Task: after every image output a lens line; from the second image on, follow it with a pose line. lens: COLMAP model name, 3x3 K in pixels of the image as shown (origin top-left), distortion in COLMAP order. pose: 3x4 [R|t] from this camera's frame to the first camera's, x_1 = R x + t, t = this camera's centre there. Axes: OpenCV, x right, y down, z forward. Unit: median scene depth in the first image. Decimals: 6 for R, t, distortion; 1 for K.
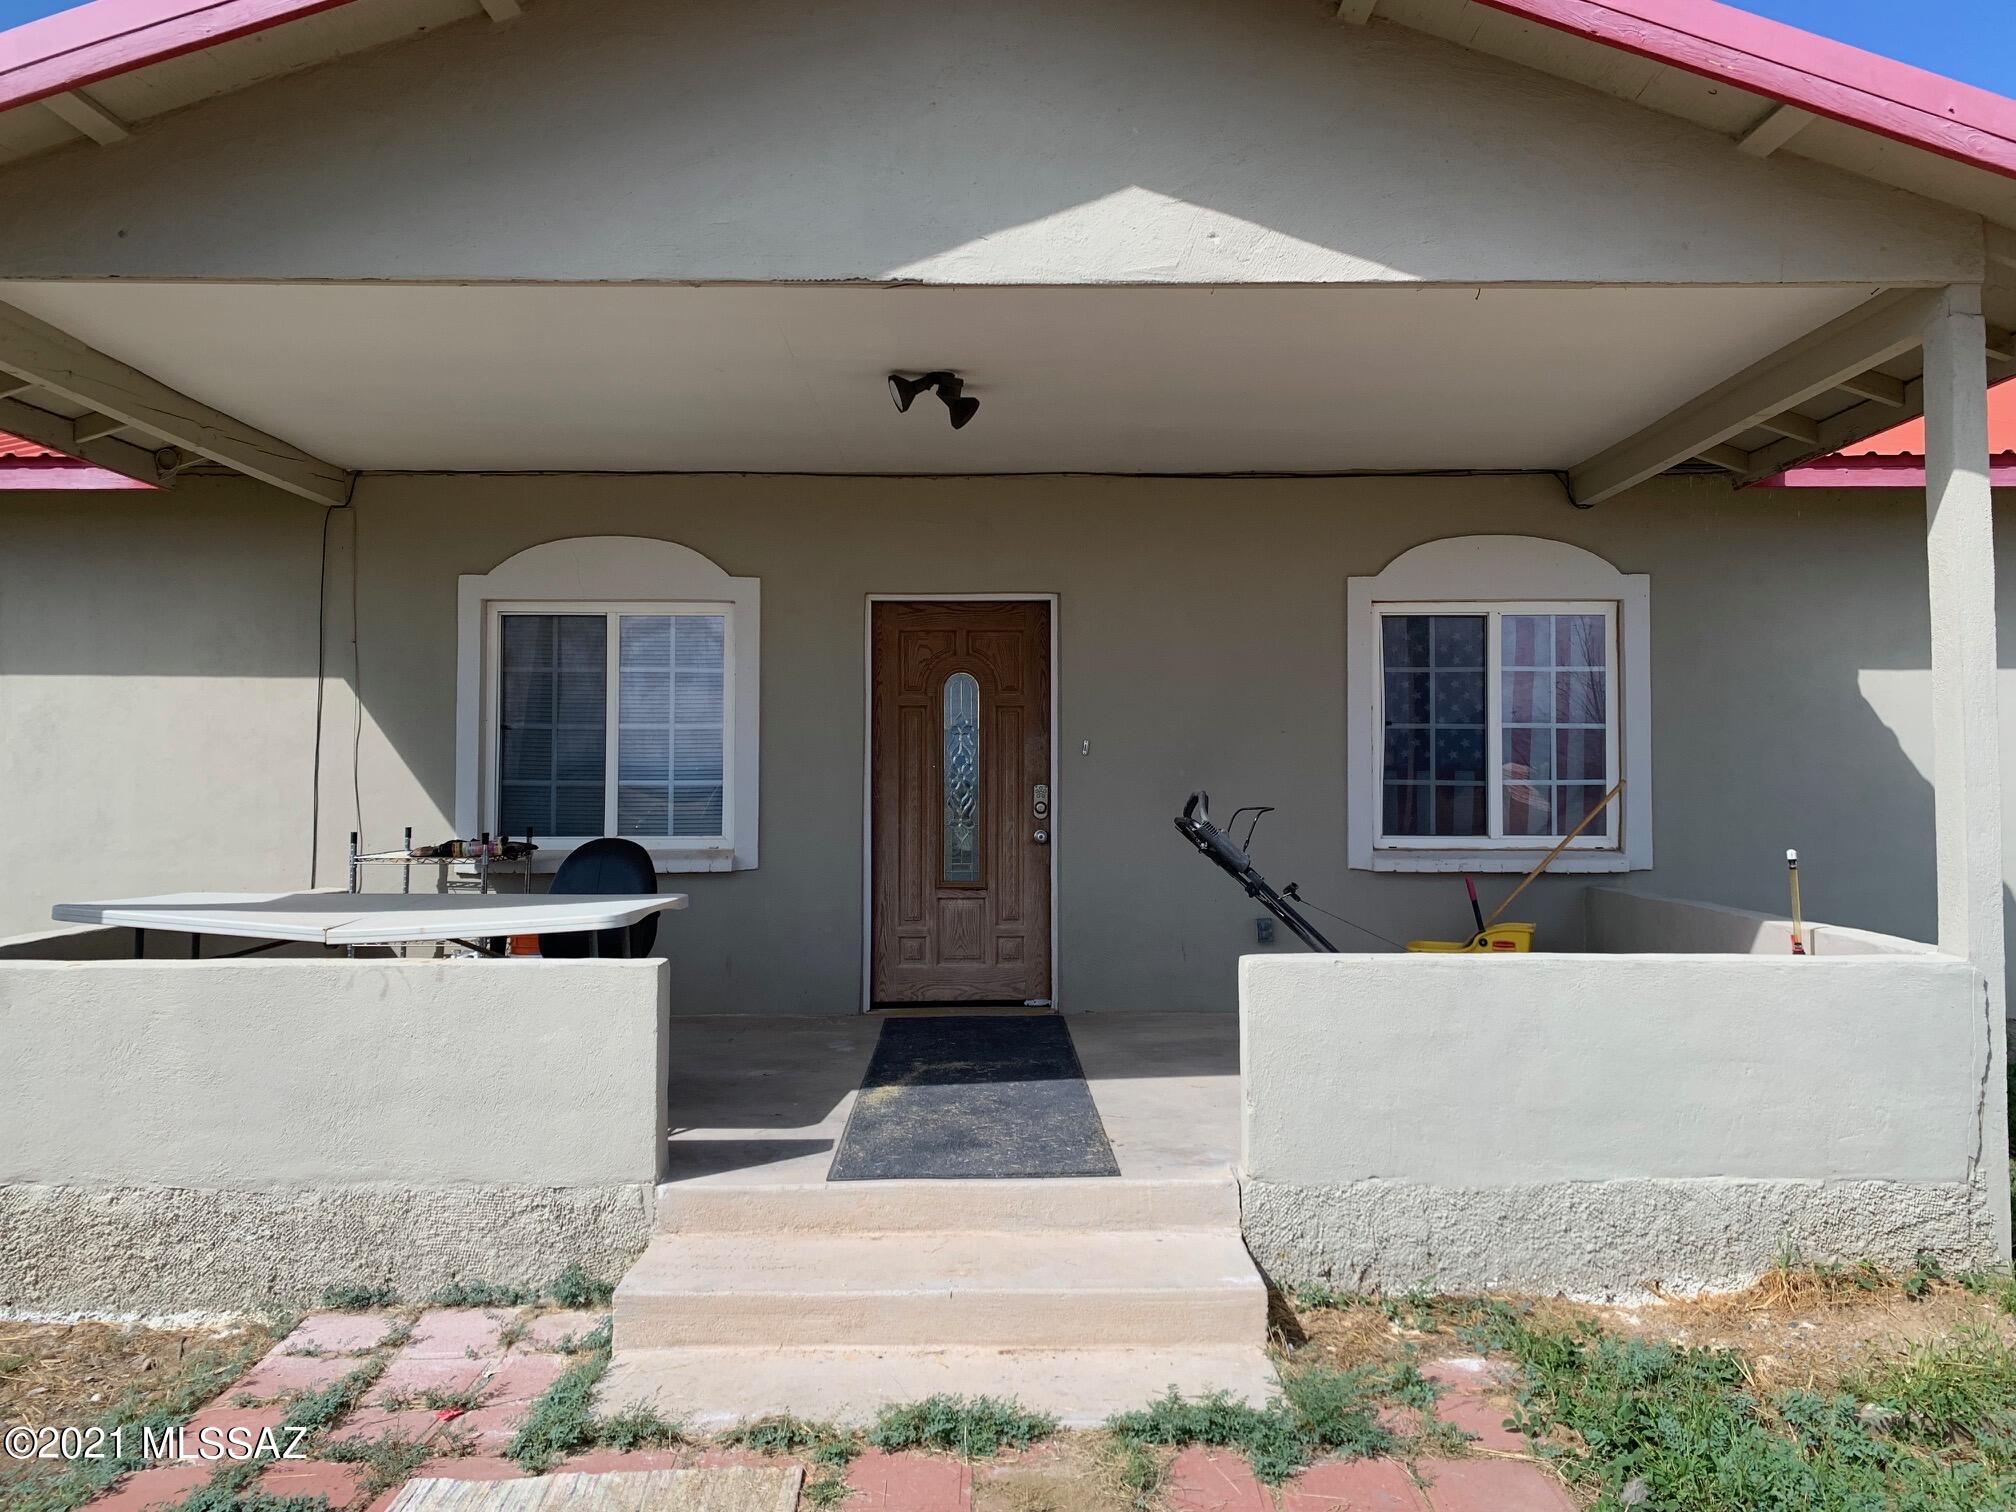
lens RADIAL K [[1533.5, 0, 1008.0], [0, 1533.5, 756.0], [0, 0, 1]] dist [0.038461, 0.001528]
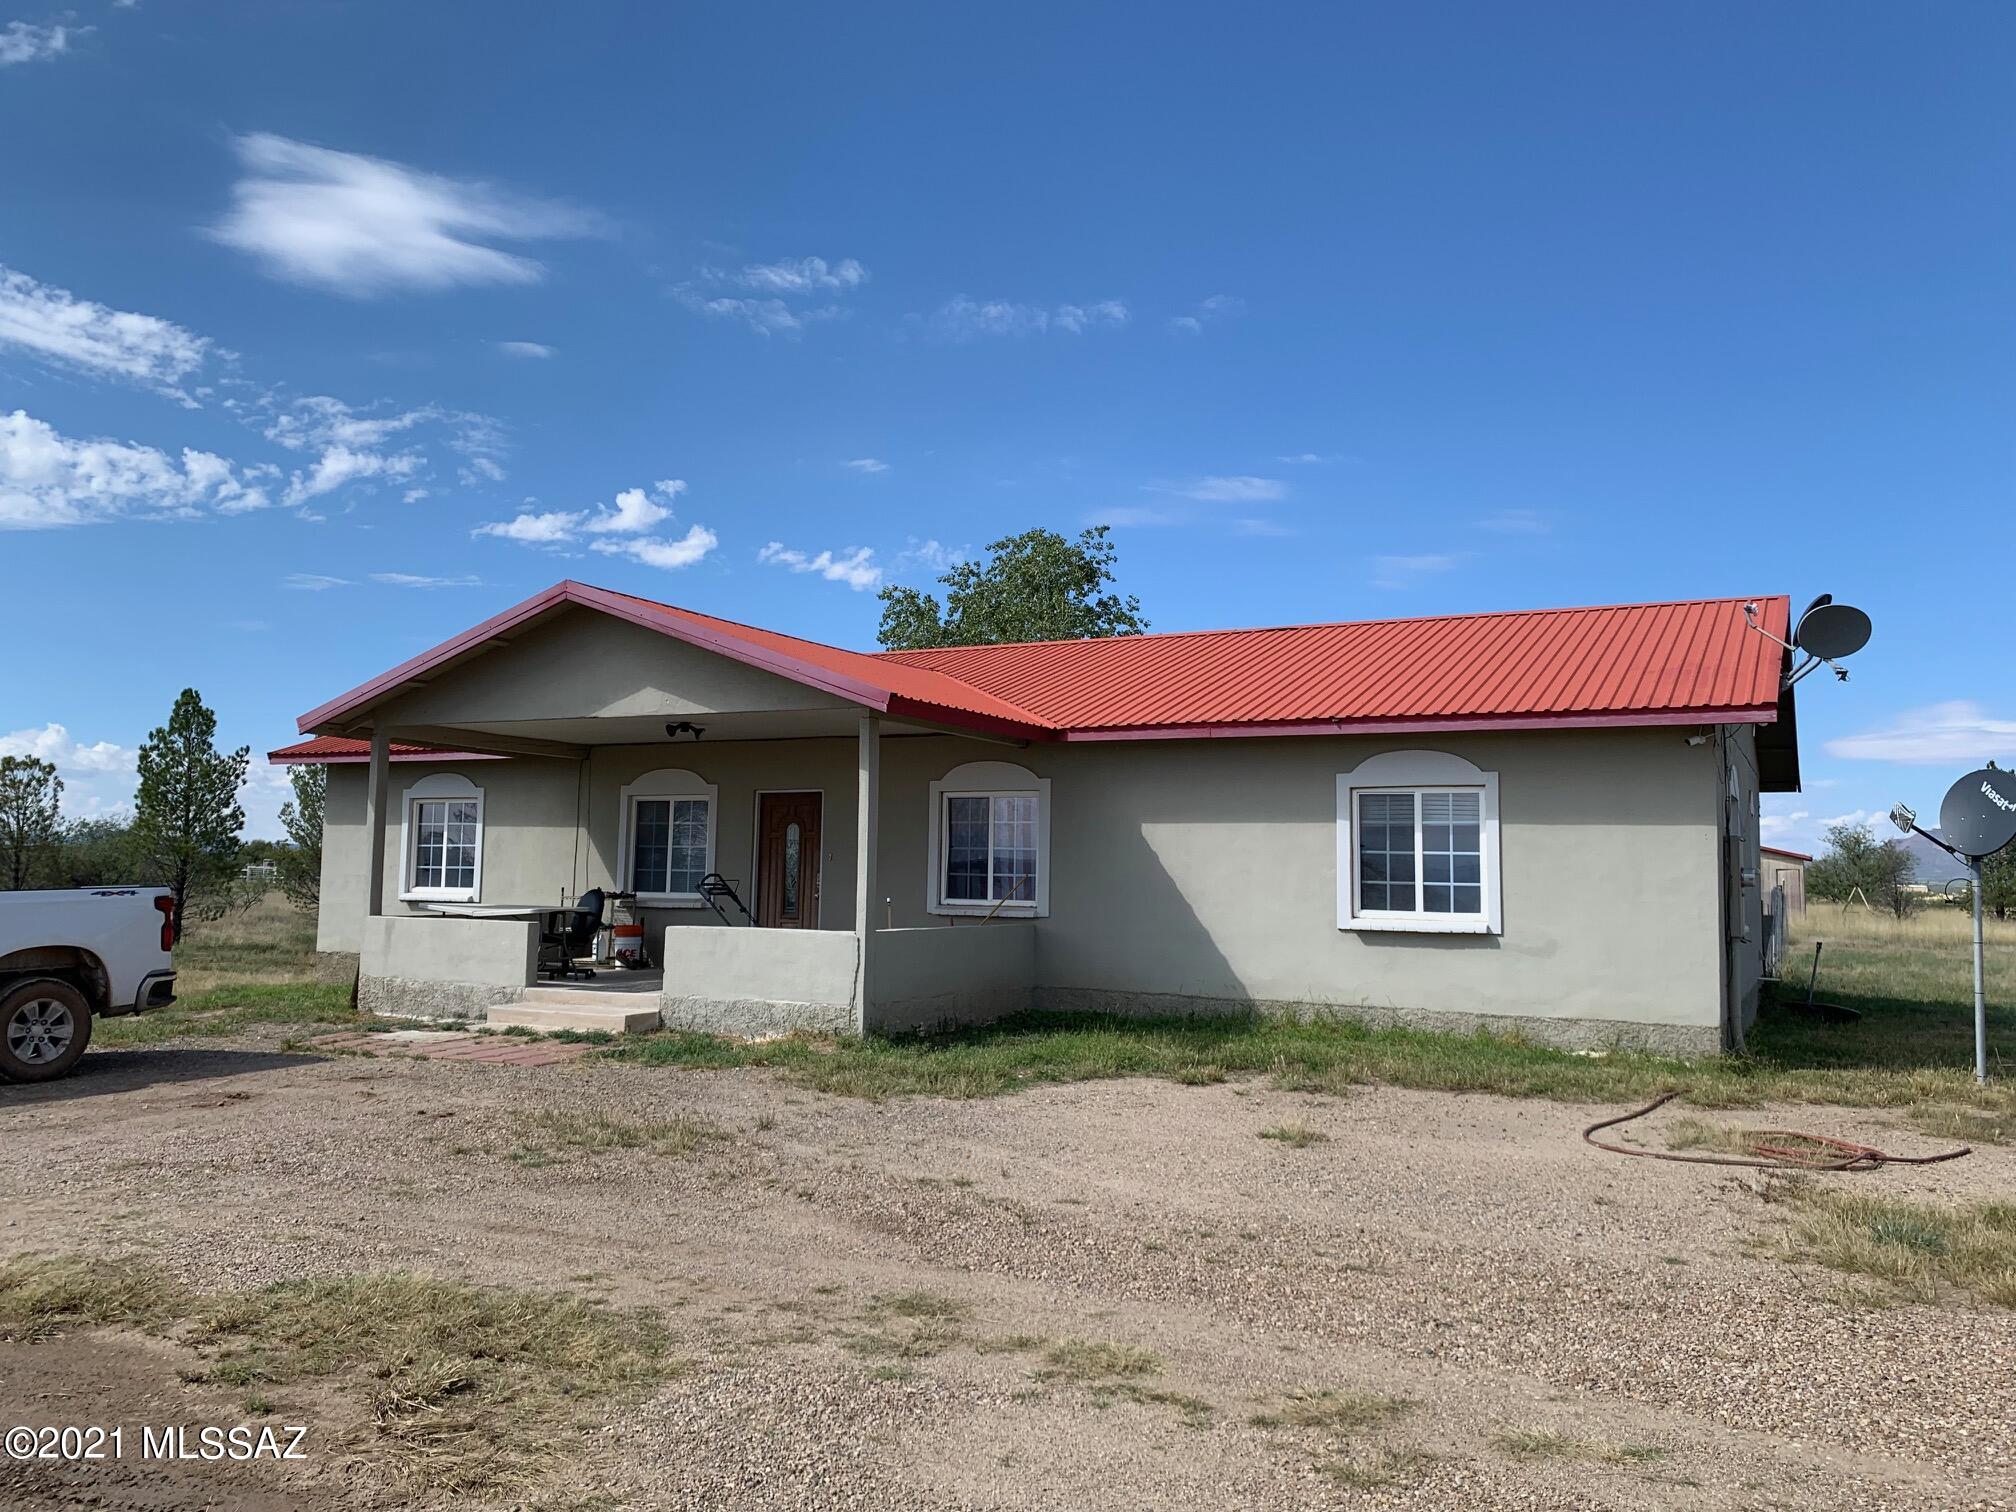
lens RADIAL K [[1517.5, 0, 1008.0], [0, 1517.5, 756.0], [0, 0, 1]] dist [0.142188, 0.000344]
pose [[0.872571, -0.021229, -0.488026, 1.438223], [-0.010410, 0.998020, -0.062026, -0.017925], [0.488376, 0.059203, 0.870623, -0.890640]]
